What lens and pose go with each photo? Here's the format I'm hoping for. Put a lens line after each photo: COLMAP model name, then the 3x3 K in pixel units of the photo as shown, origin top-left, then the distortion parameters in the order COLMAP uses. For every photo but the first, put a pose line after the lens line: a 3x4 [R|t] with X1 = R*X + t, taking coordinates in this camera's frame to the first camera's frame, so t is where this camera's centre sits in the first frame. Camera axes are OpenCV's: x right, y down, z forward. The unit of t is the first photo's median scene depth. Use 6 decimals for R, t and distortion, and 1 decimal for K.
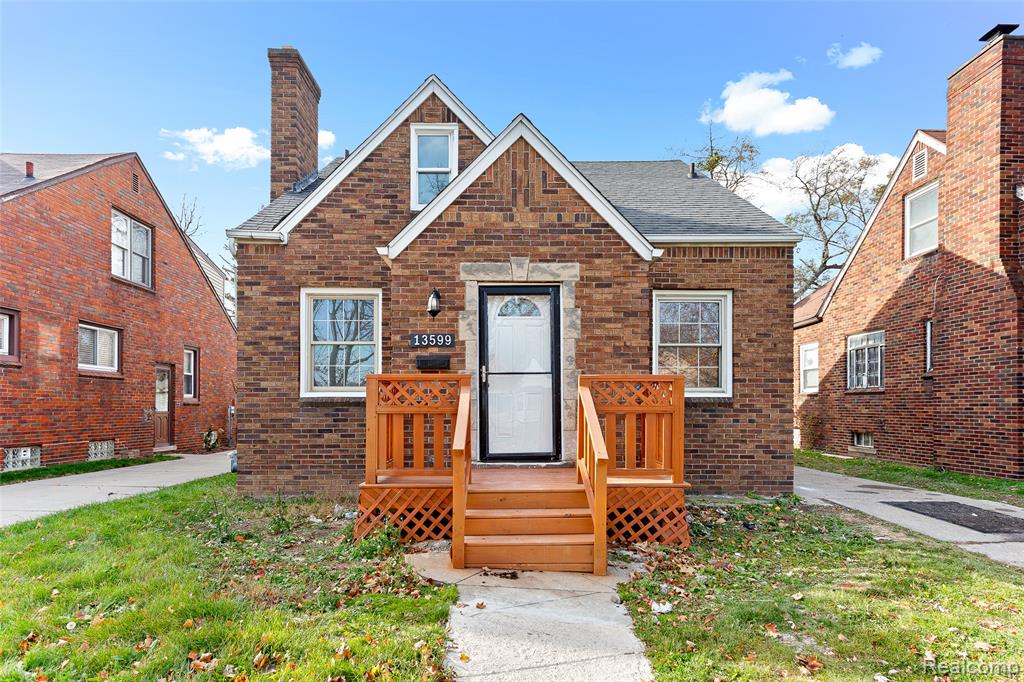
lens RADIAL K [[578.0, 0, 479.5], [0, 578.0, 407.9], [0, 0, 1]] dist [0.005624, 0.002370]
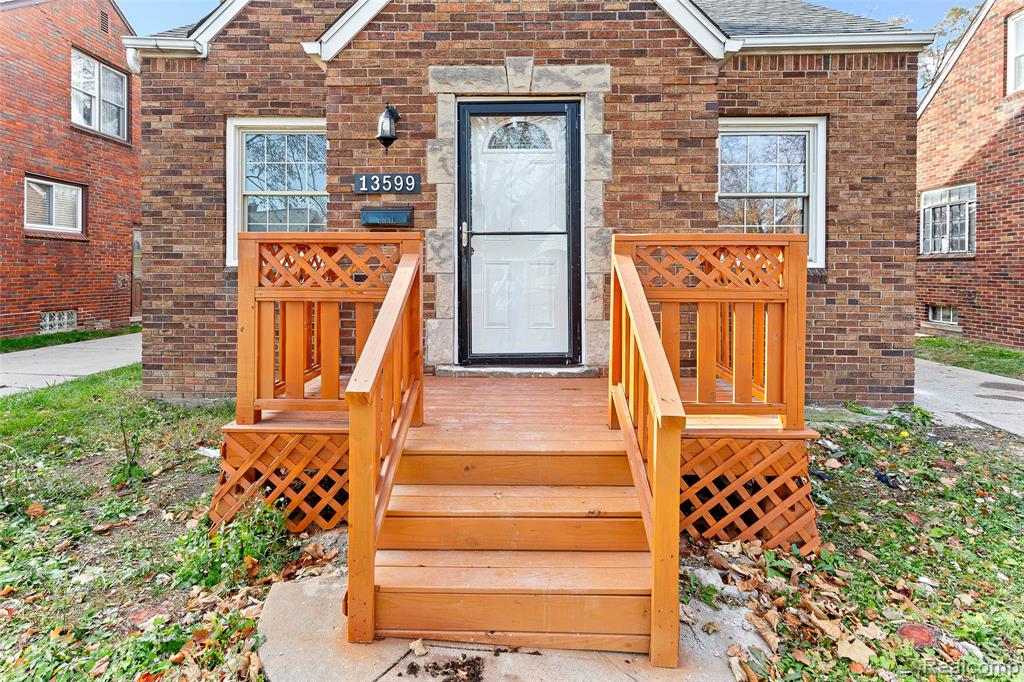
lens RADIAL K [[525.0, 0, 483.4], [0, 525.0, 272.5], [0, 0, 1]] dist [0.012867, -0.000640]
pose [[0.999052, 0.003712, -0.043378, 0.048102], [-0.003373, 0.999963, 0.007887, -0.016619], [0.043405, -0.007733, 0.999028, 0.342563]]
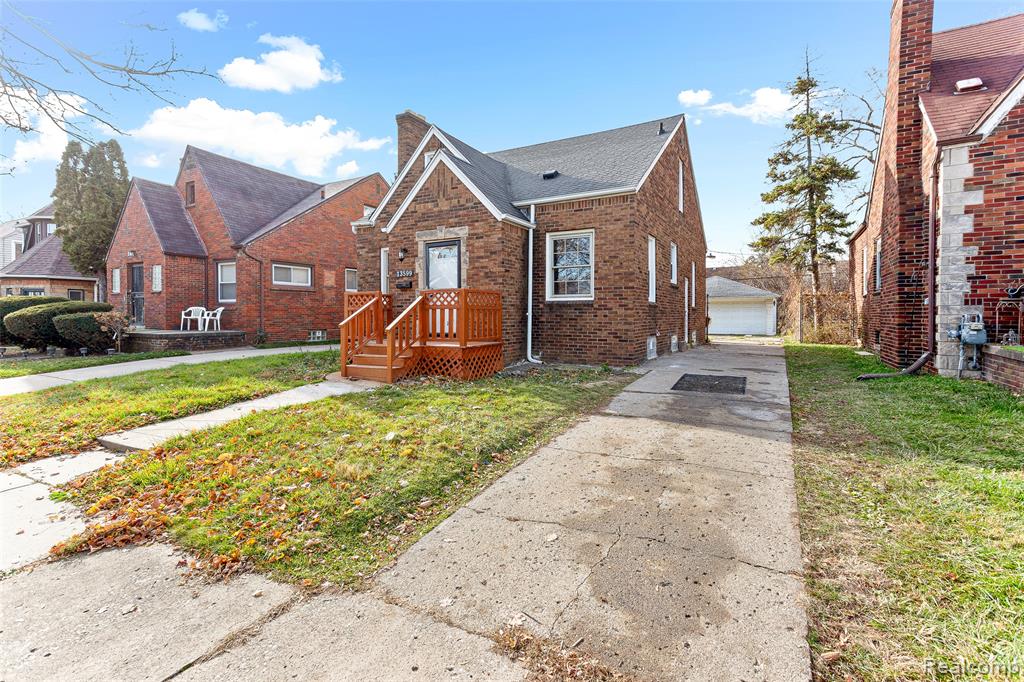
lens RADIAL K [[483.4, 0, 510.2], [0, 483.4, 324.5], [0, 0, 1]] dist [0.024625, 0.000259]
pose [[0.862976, 0.007073, -0.505195, 0.898679], [0.001988, 0.999847, 0.017394, 0.022964], [0.505241, -0.016015, 0.862830, -0.193924]]
